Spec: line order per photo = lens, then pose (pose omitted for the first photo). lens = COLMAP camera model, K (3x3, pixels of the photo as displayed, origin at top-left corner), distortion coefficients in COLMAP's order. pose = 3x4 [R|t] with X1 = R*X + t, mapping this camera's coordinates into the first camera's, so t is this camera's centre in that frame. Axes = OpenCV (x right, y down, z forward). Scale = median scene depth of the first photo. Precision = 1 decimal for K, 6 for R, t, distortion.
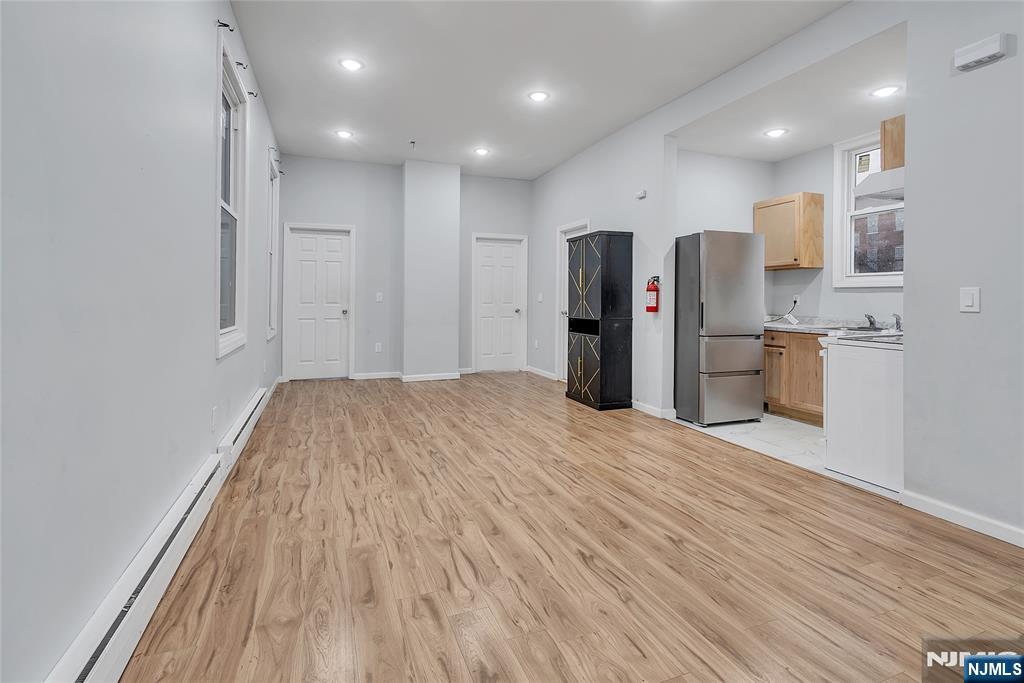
lens RADIAL K [[473.4, 0, 524.8], [0, 473.4, 298.0], [0, 0, 1]] dist [-0.001533, 0.002209]
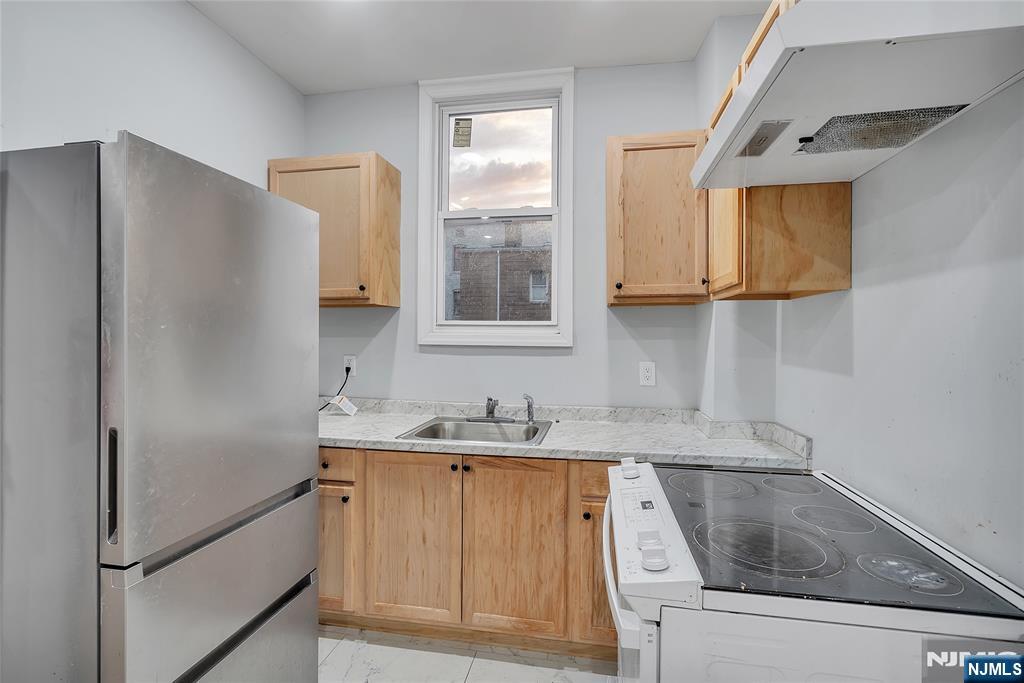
lens RADIAL K [[473.4, 0, 508.8], [0, 473.4, 339.0], [0, 0, 1]] dist [-0.001533, 0.002209]
pose [[0.544996, -0.006951, 0.838410, 0.255581], [-0.001994, 0.999952, 0.009586, -0.035175], [-0.838436, -0.006896, 0.544956, 0.631137]]
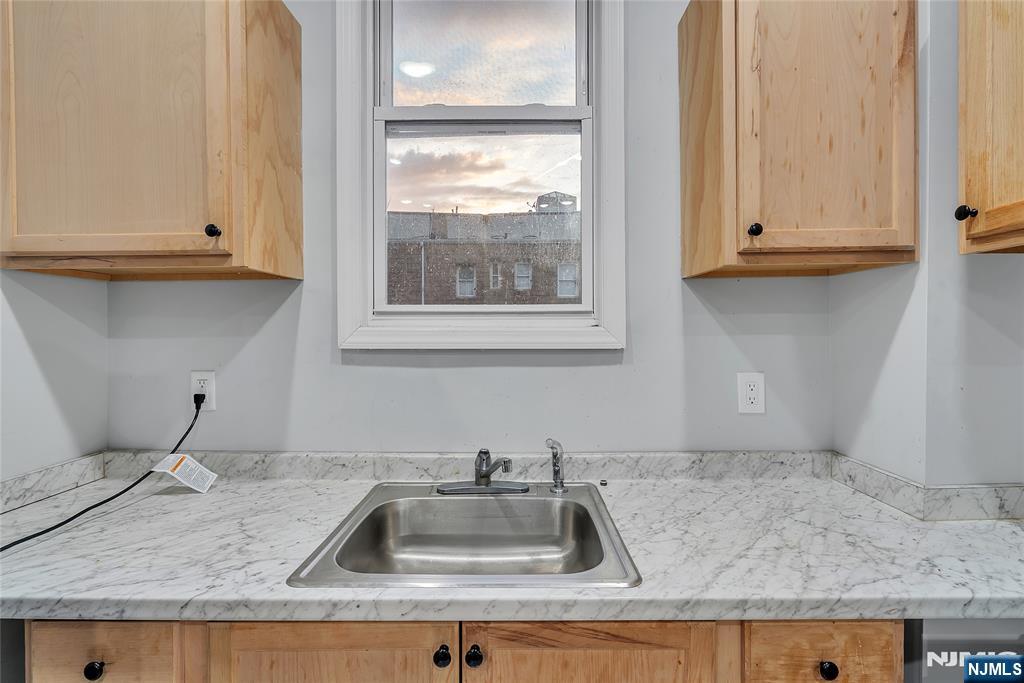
lens RADIAL K [[473.4, 0, 510.4], [0, 473.4, 334.1], [0, 0, 1]] dist [-0.001533, 0.002209]
pose [[0.393688, -0.009963, 0.919190, 0.435879], [0.008547, 0.999938, 0.007178, -0.033741], [-0.919204, 0.005031, 0.393749, 0.810237]]
